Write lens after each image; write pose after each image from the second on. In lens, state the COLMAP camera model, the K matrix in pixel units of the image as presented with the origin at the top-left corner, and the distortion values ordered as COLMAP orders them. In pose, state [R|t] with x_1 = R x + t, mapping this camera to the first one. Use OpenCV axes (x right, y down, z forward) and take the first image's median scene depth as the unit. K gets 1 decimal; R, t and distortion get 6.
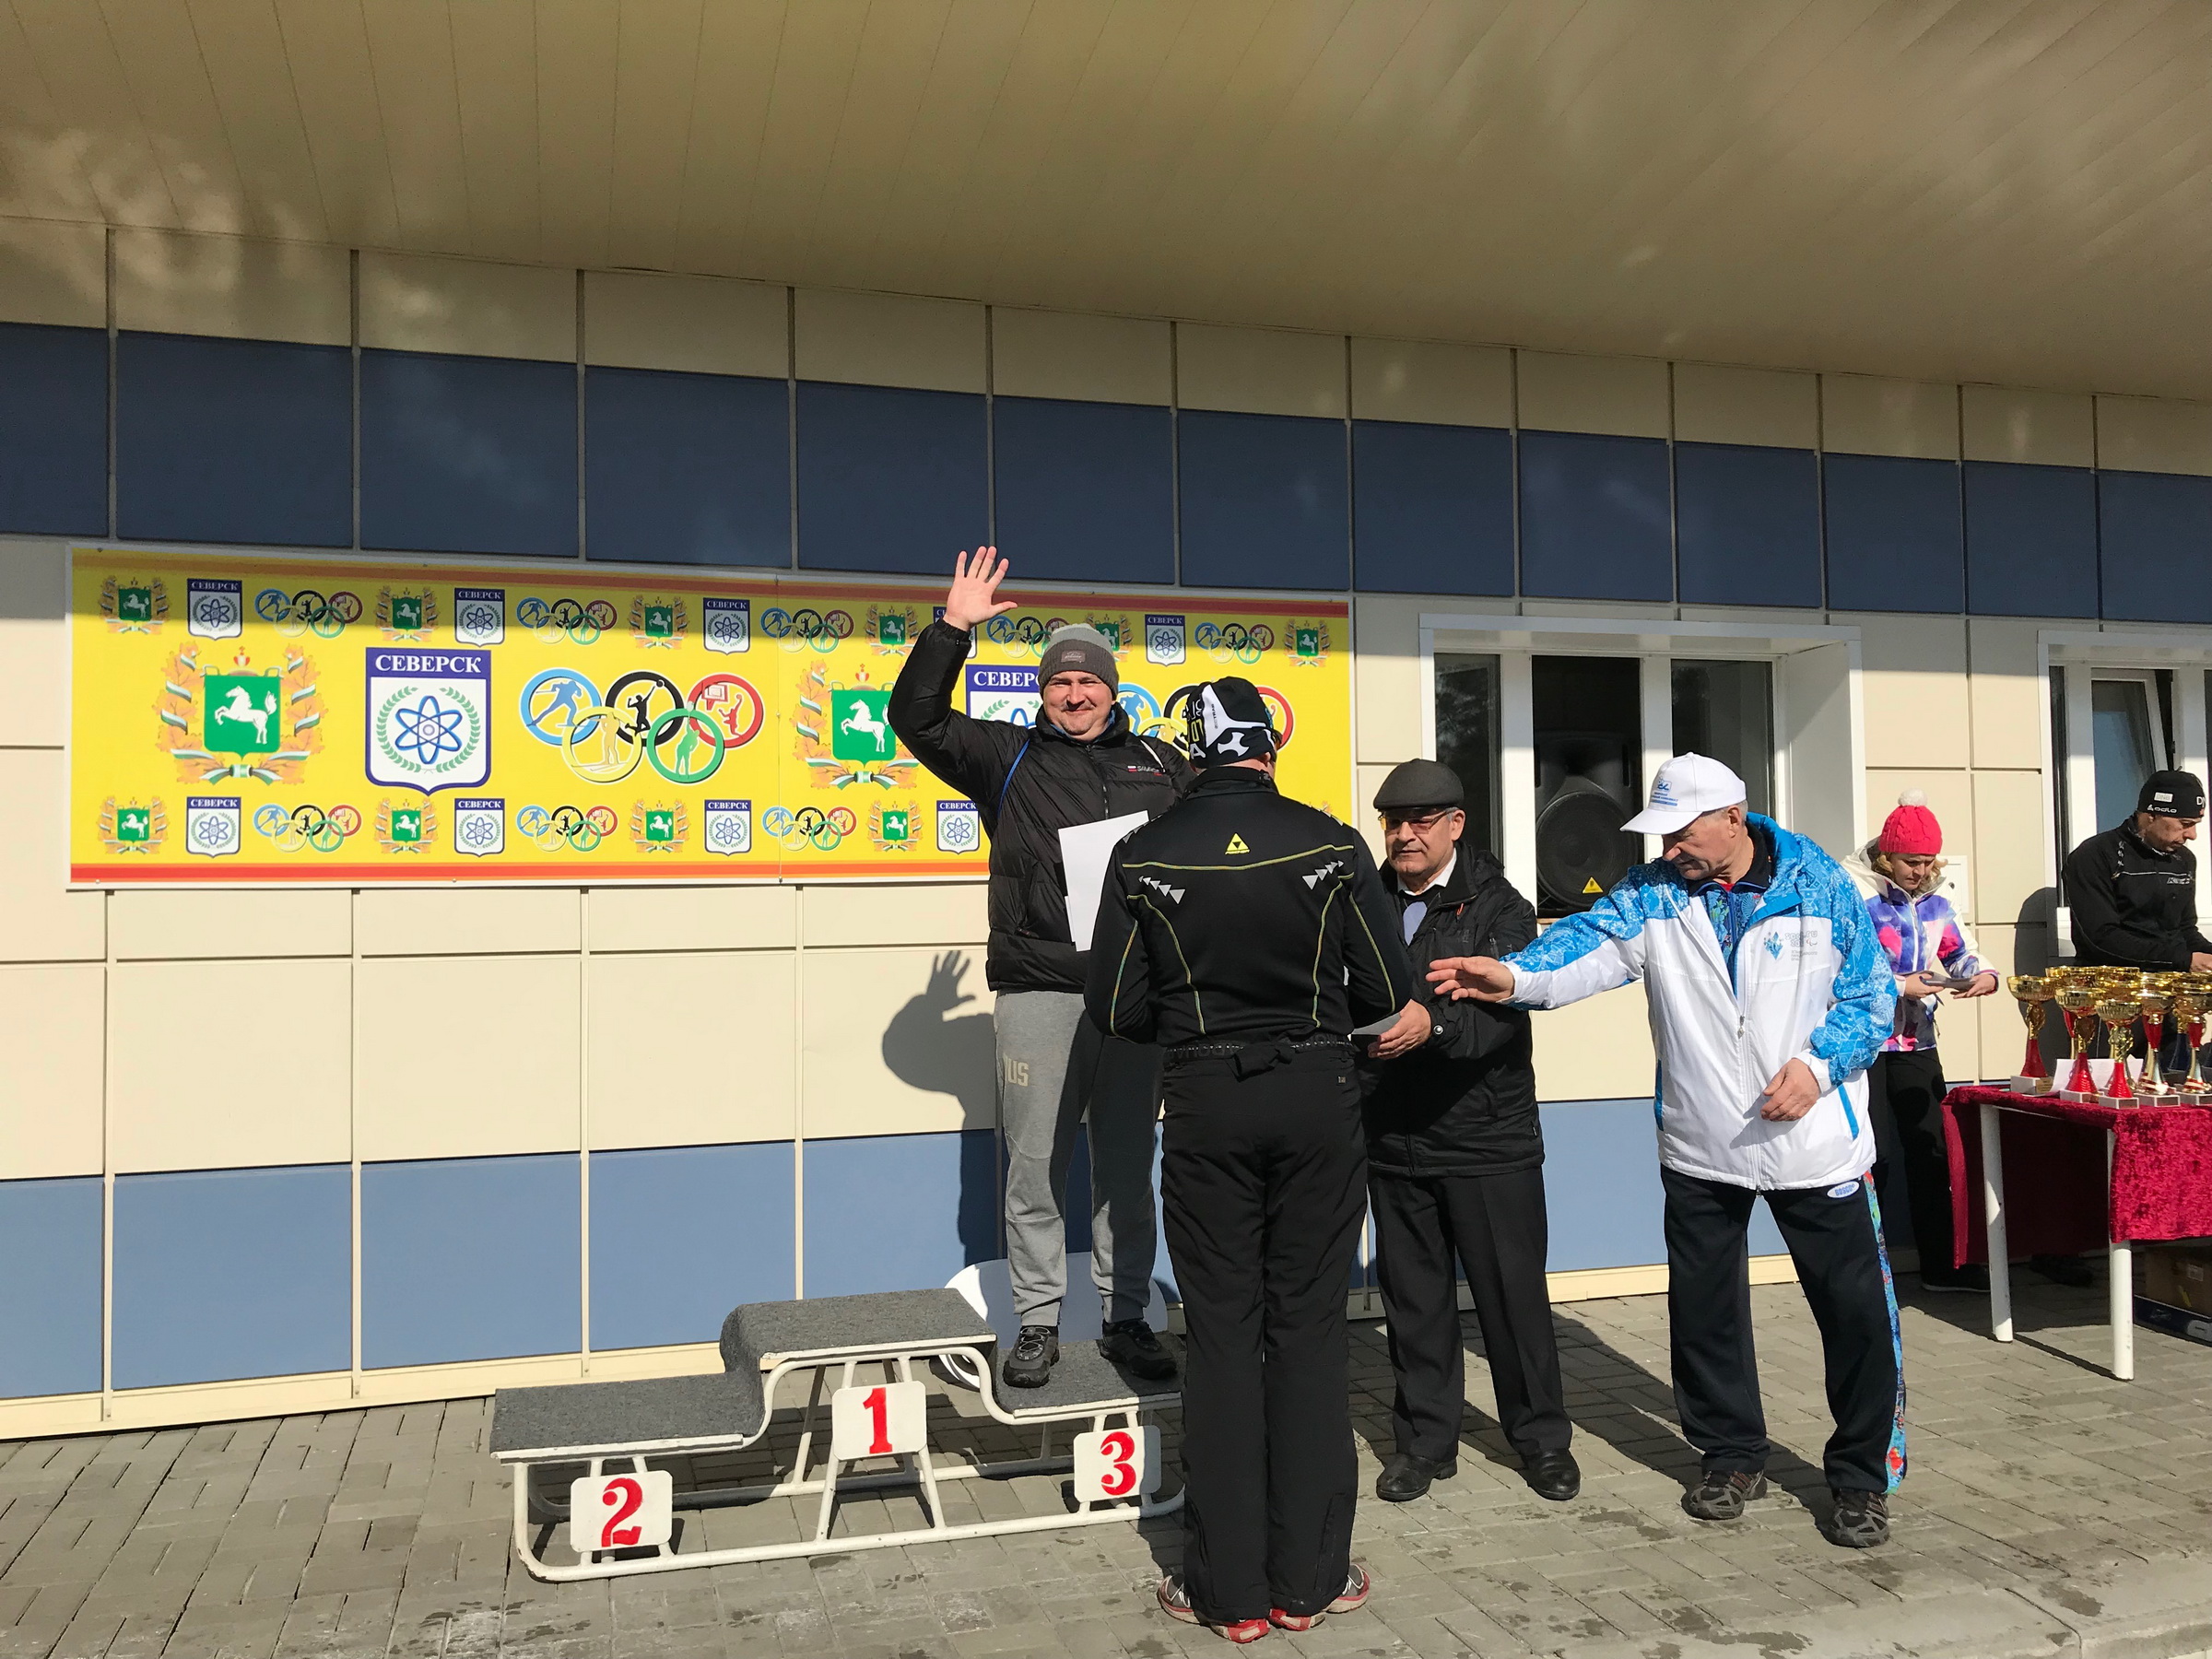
lens RADIAL K [[1810.3, 0, 1104.4], [0, 1810.3, 842.4], [0, 0, 1]] dist [-0.008277, 0.024724]
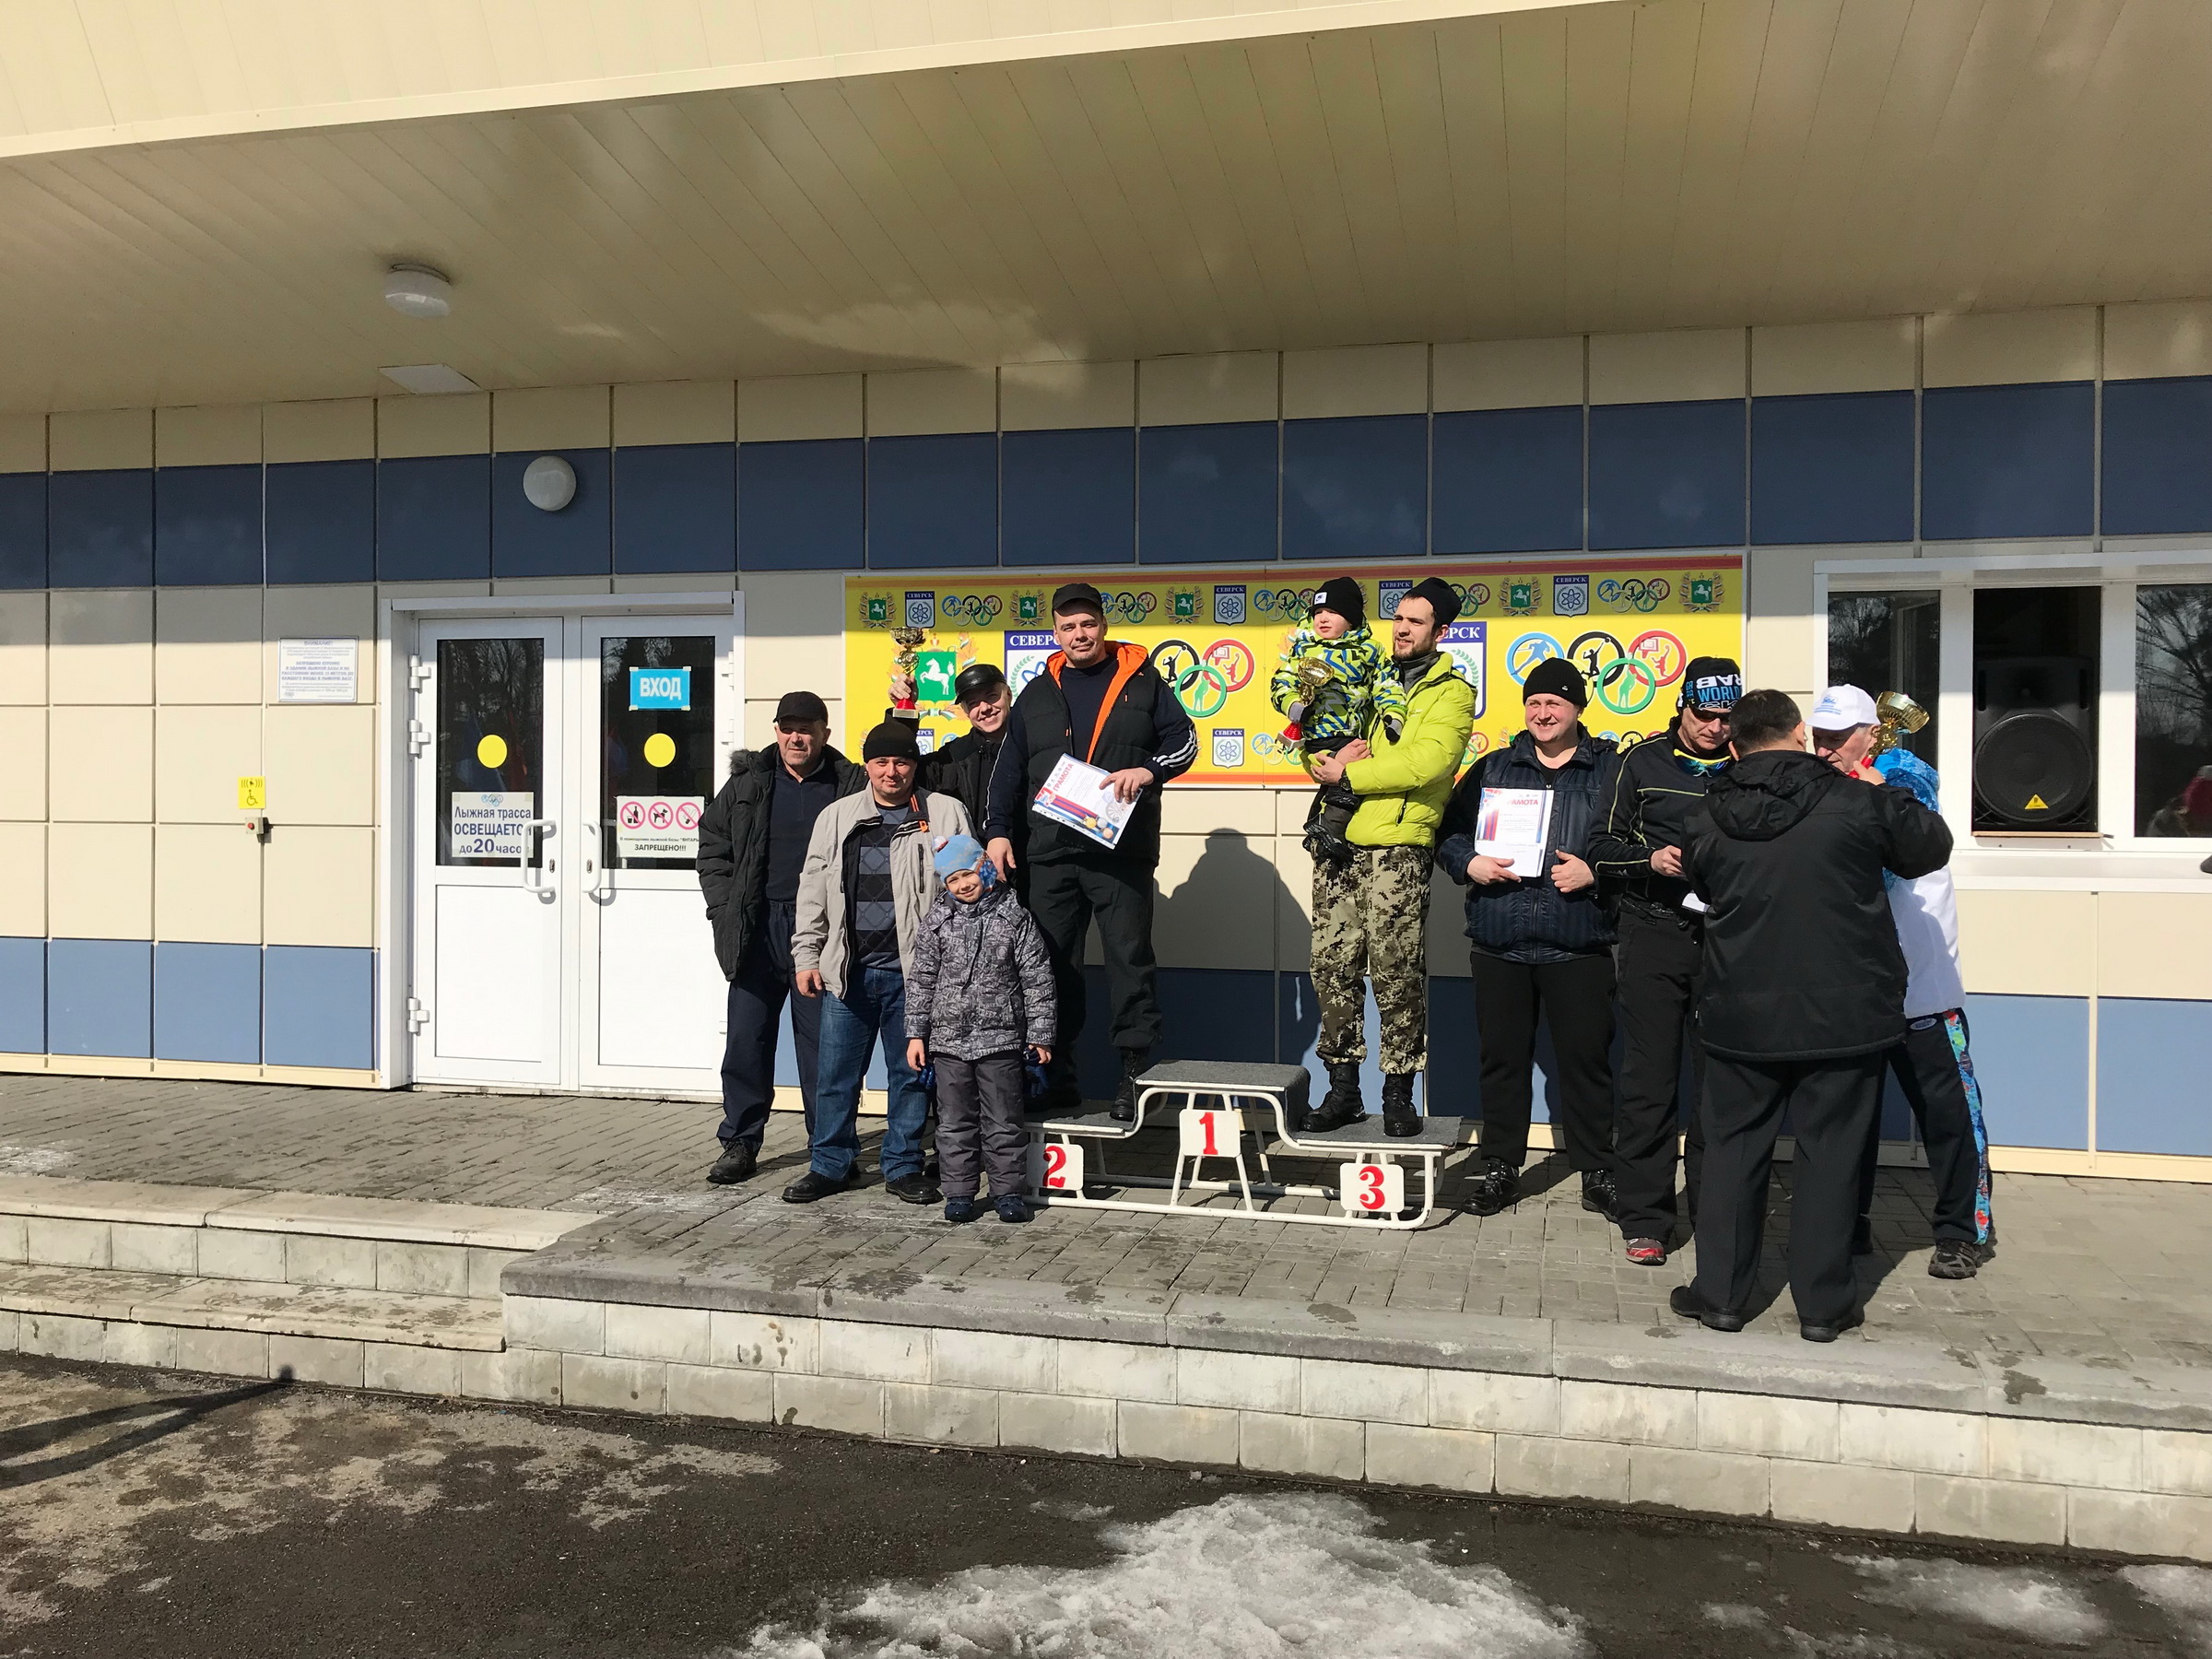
lens RADIAL K [[1787.8, 0, 1098.2], [0, 1787.8, 836.3], [0, 0, 1]] dist [0.007742, 0.002950]
pose [[0.857061, 0.023712, -0.514669, 0.520604], [-0.003416, 0.999180, 0.040345, 0.006608], [0.515204, -0.032820, 0.856439, -0.307249]]
